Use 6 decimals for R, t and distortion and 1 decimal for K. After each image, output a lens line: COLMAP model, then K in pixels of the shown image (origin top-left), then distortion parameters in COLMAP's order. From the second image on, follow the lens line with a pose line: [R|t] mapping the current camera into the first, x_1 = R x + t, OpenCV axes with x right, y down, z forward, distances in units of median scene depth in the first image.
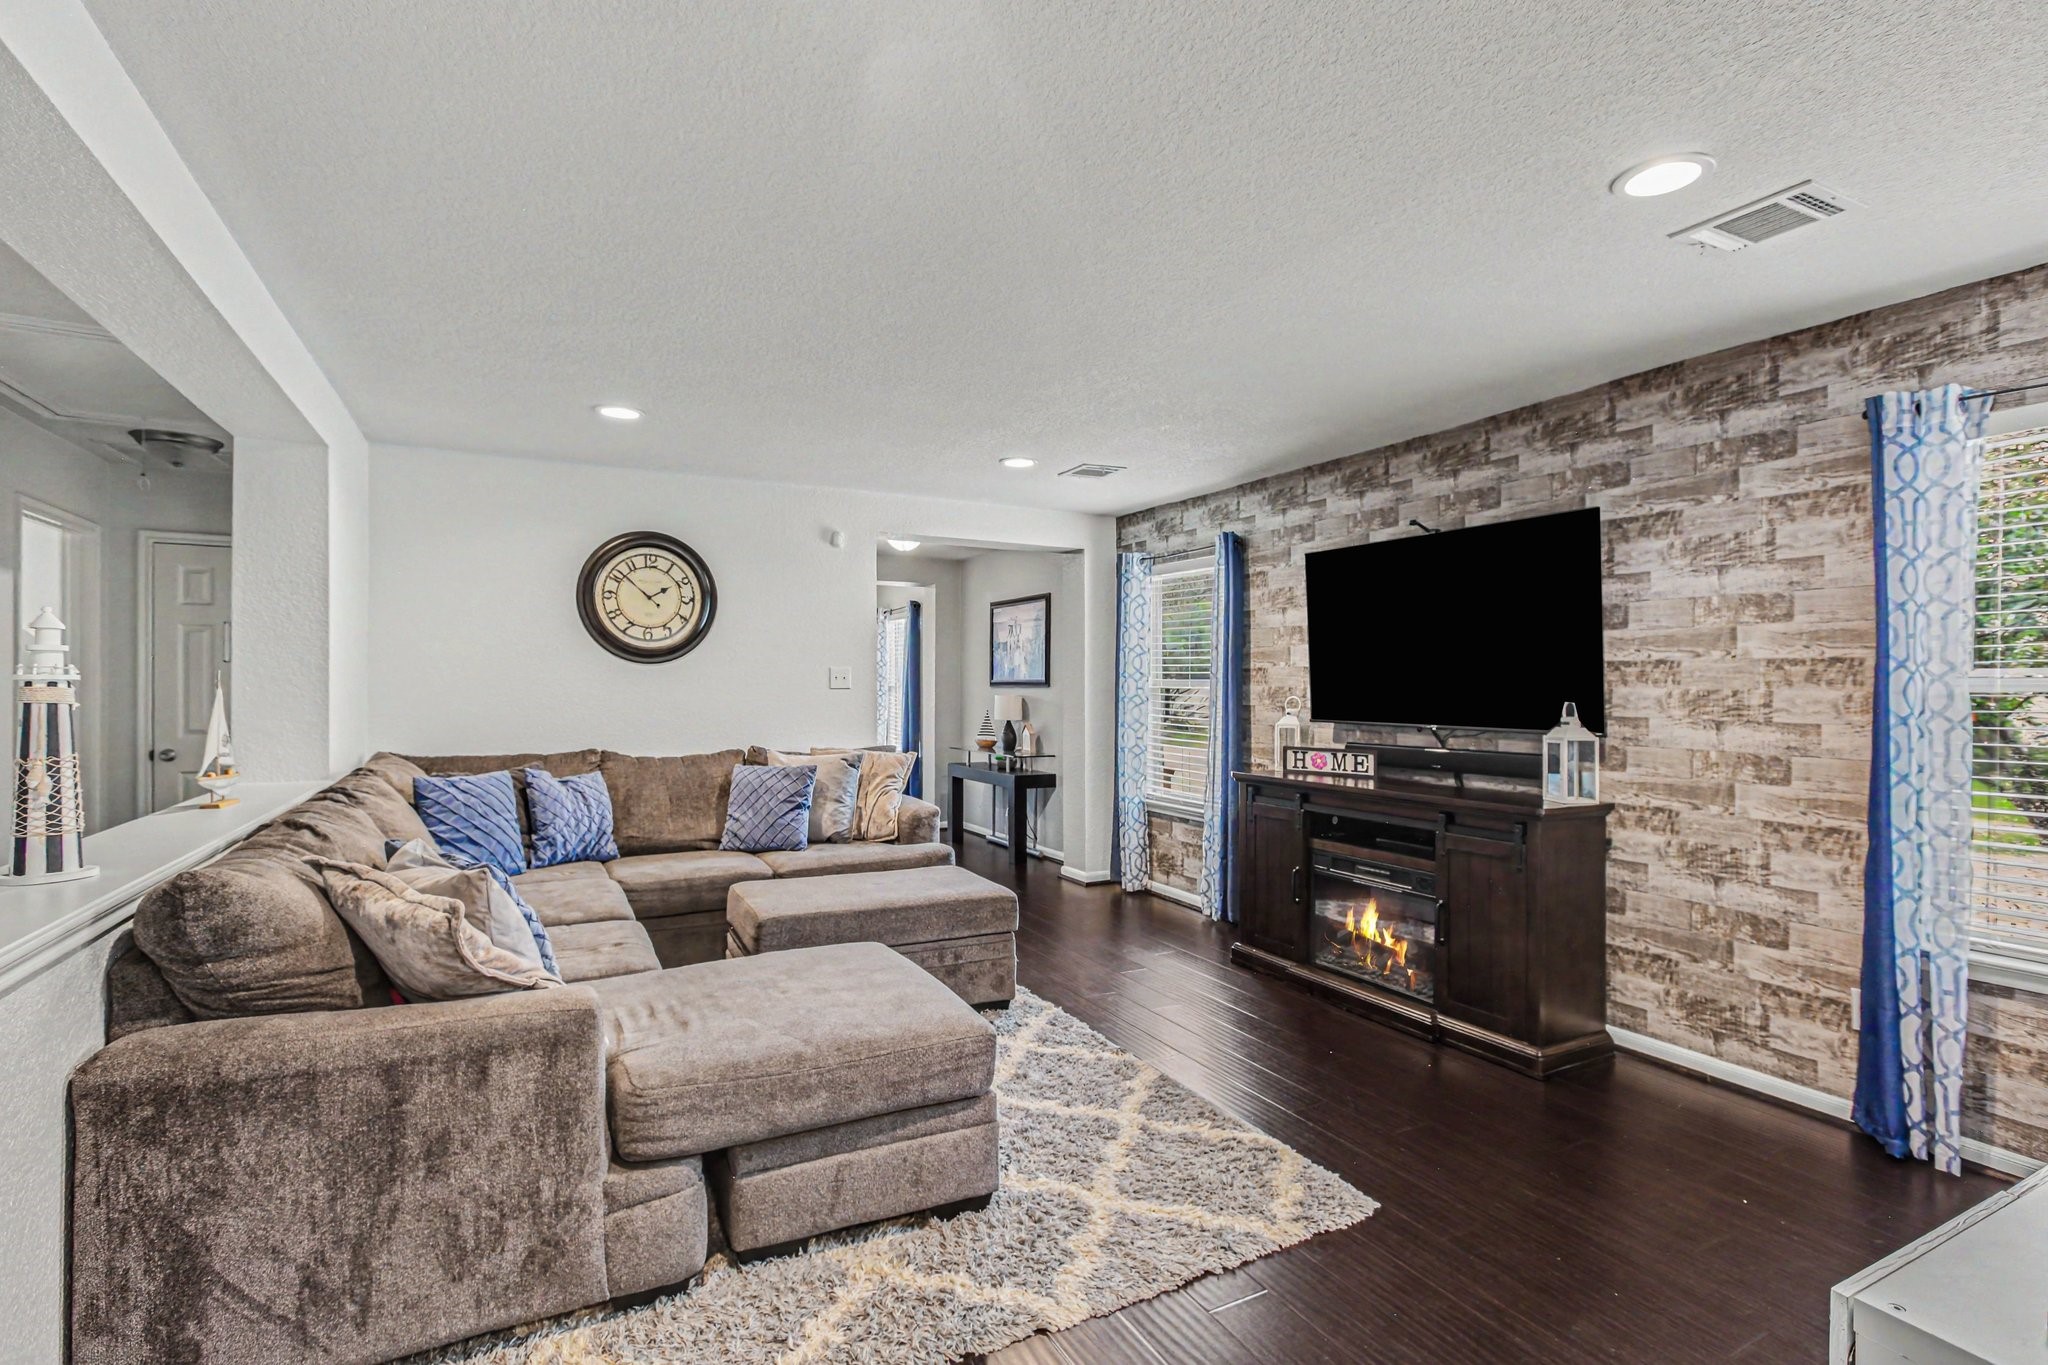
lens RADIAL K [[953.9, 0, 1023.6], [0, 953.9, 679.4], [0, 0, 1]] dist [-0.000711, 0.000143]
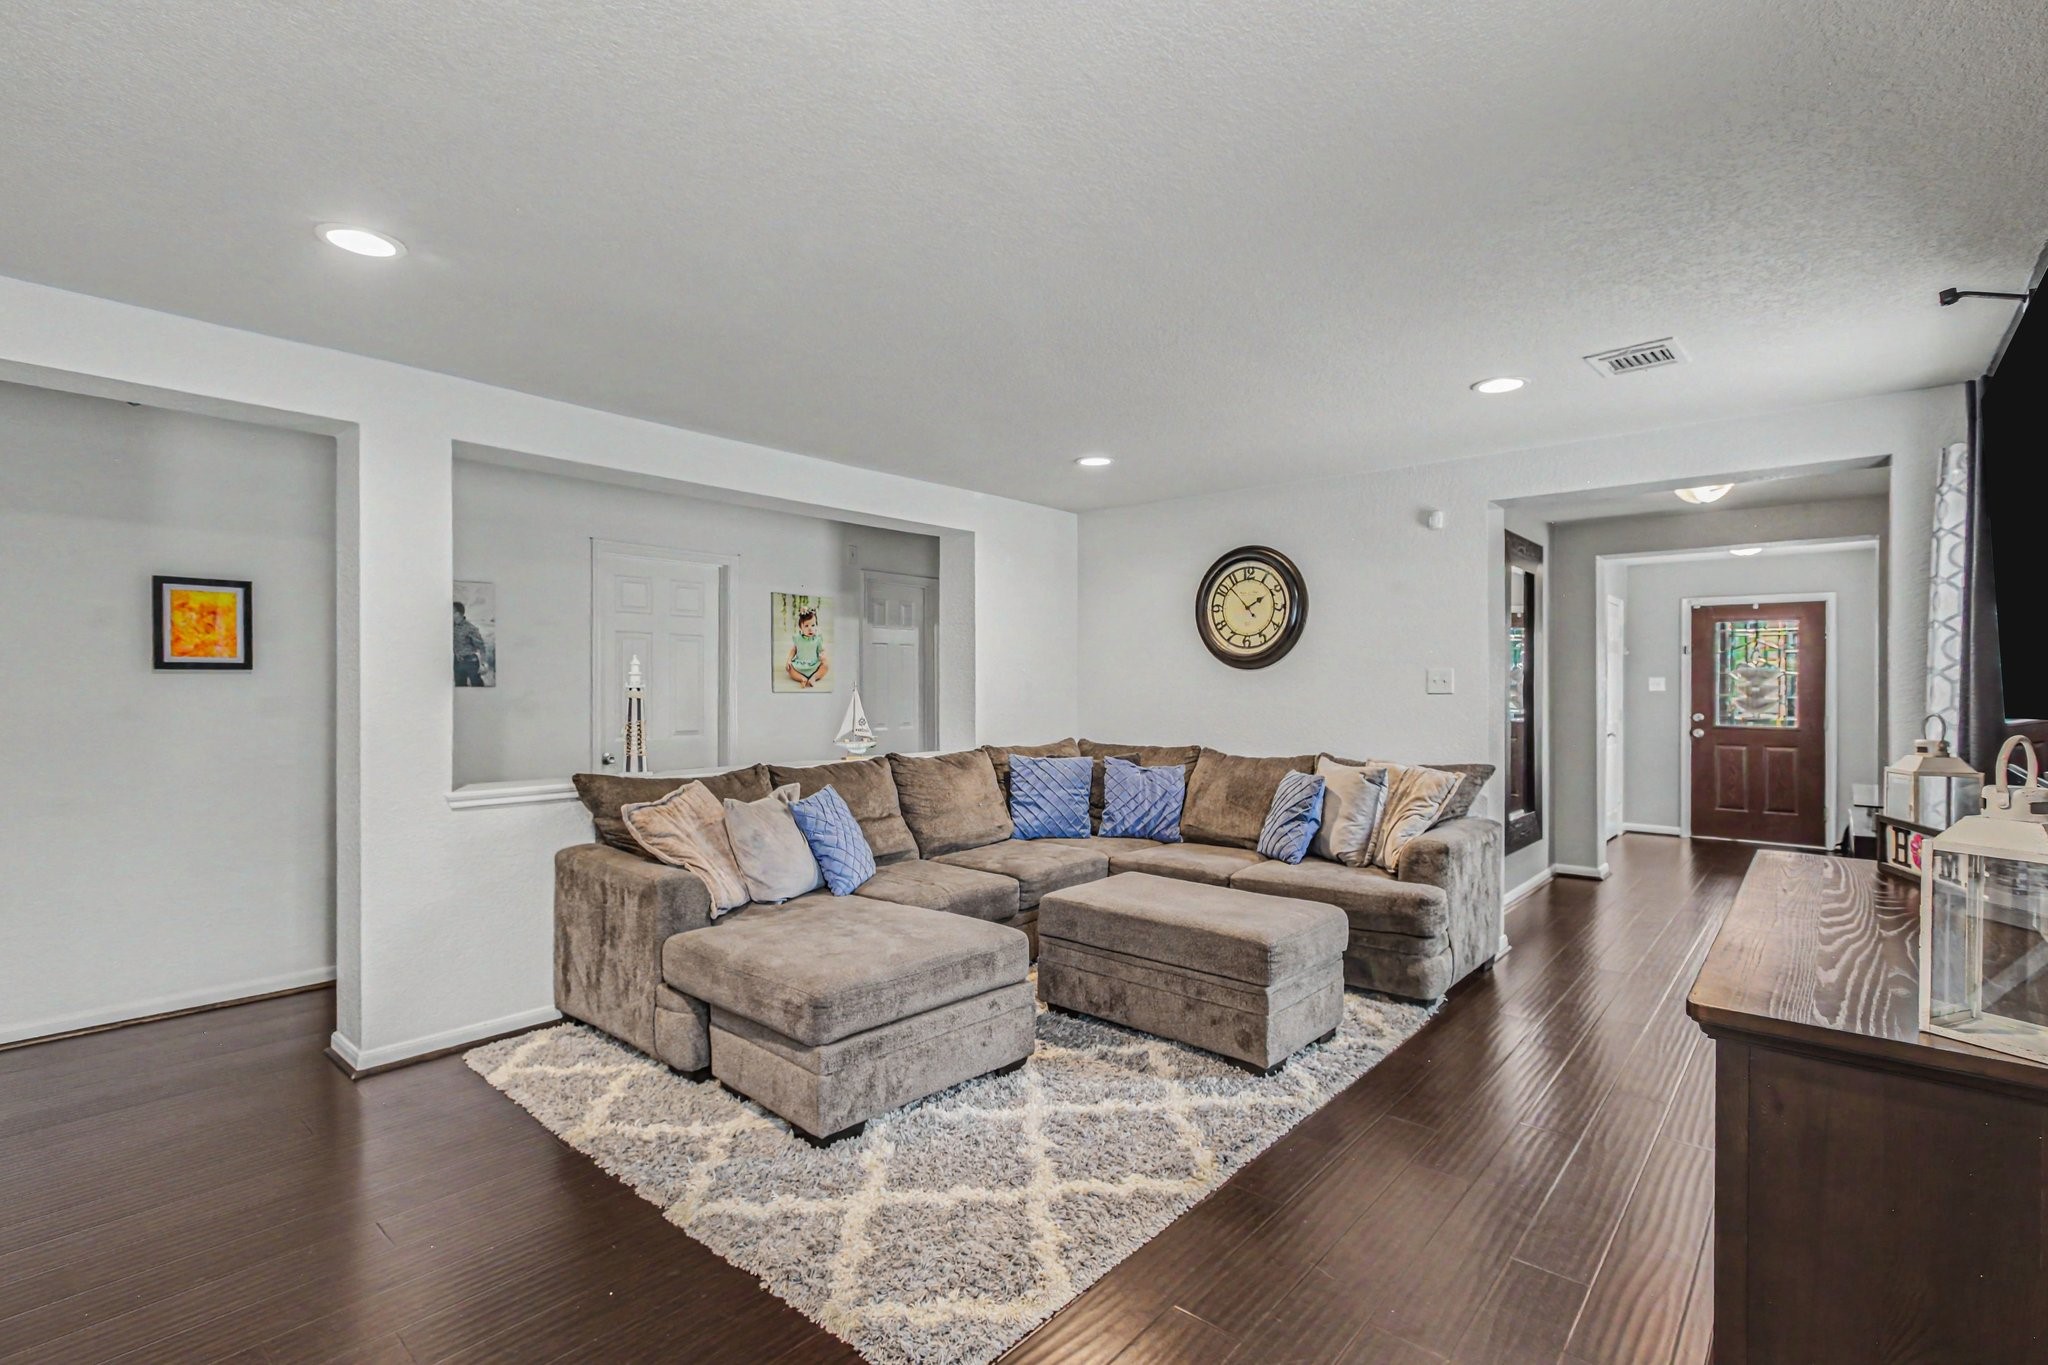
lens RADIAL K [[953.9, 0, 1021.1], [0, 953.9, 691.1], [0, 0, 1]] dist [-0.000711, 0.000143]
pose [[0.362422, 0.000969, -0.932013, 0.601965], [0.006135, 0.999975, 0.003426, 0.002994], [0.931994, -0.006960, 0.362407, 0.442840]]
